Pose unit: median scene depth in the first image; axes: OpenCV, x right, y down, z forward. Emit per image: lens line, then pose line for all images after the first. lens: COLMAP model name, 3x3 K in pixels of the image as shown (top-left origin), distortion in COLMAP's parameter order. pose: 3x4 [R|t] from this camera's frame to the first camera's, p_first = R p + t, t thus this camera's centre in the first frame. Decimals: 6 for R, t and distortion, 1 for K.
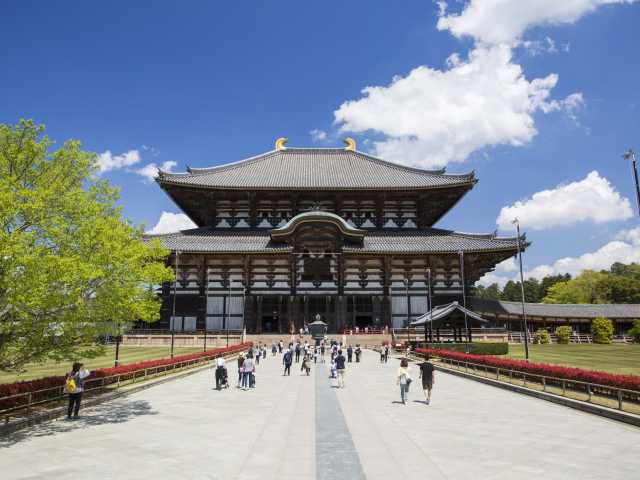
lens RADIAL K [[472.5, 0, 320.0], [0, 472.5, 240.0], [0, 0, 1]] dist [-0.055912, 0.001143]
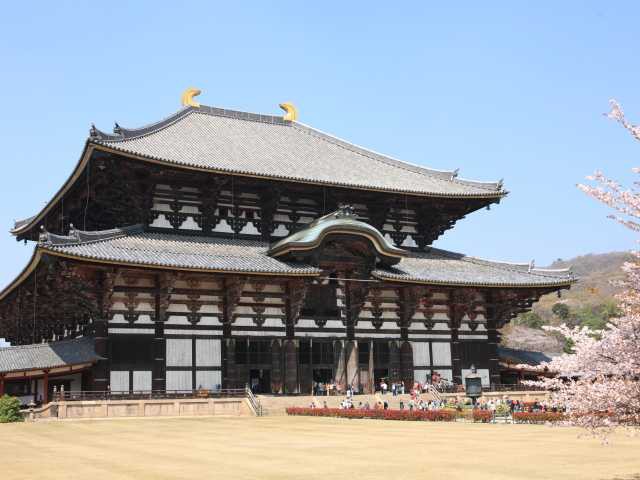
lens RADIAL K [[786.5, 0, 295.6], [0, 786.5, 241.4], [0, 0, 1]] dist [-0.067403, 0.007142]
pose [[0.900703, 0.067632, 0.429138, -0.537531], [-0.066094, 0.997642, -0.018504, -0.000949], [-0.429378, -0.011697, 0.903049, -0.015191]]
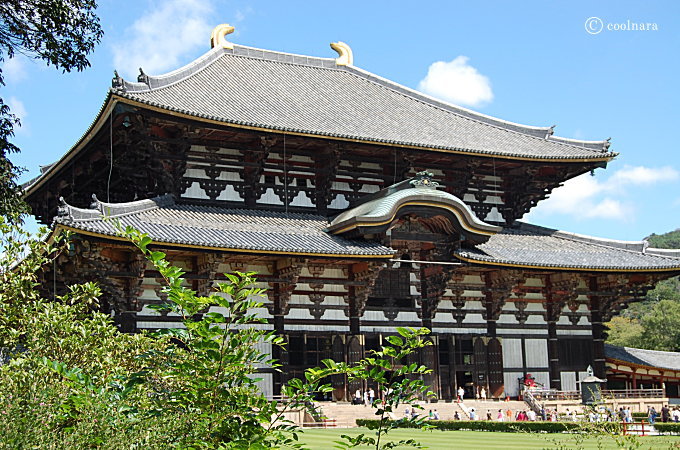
lens RADIAL K [[984.3, 0, 318.3], [0, 984.3, 227.2], [0, 0, 1]] dist [-0.055960, -0.025404]
pose [[0.901945, 0.060841, 0.427545, -0.589383], [-0.065834, 0.997826, -0.003110, -0.001009], [-0.426804, -0.025342, 0.903989, -0.016070]]
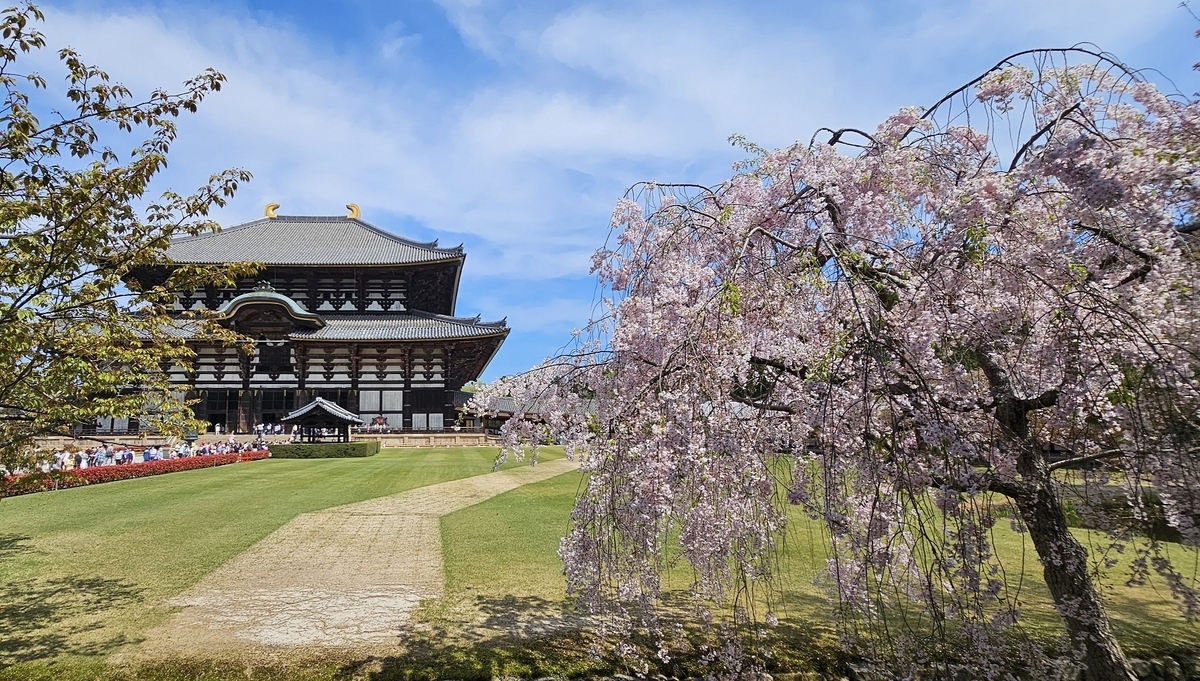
lens RADIAL K [[542.0, 0, 599.3], [0, 542.0, 377.9], [0, 0, 1]] dist [-0.000255, 0.000006]
pose [[0.999958, -0.000813, 0.009148, 0.579827], [-0.000069, 0.995389, 0.095917, 0.000843], [-0.009184, -0.095913, 0.995347, 0.008070]]
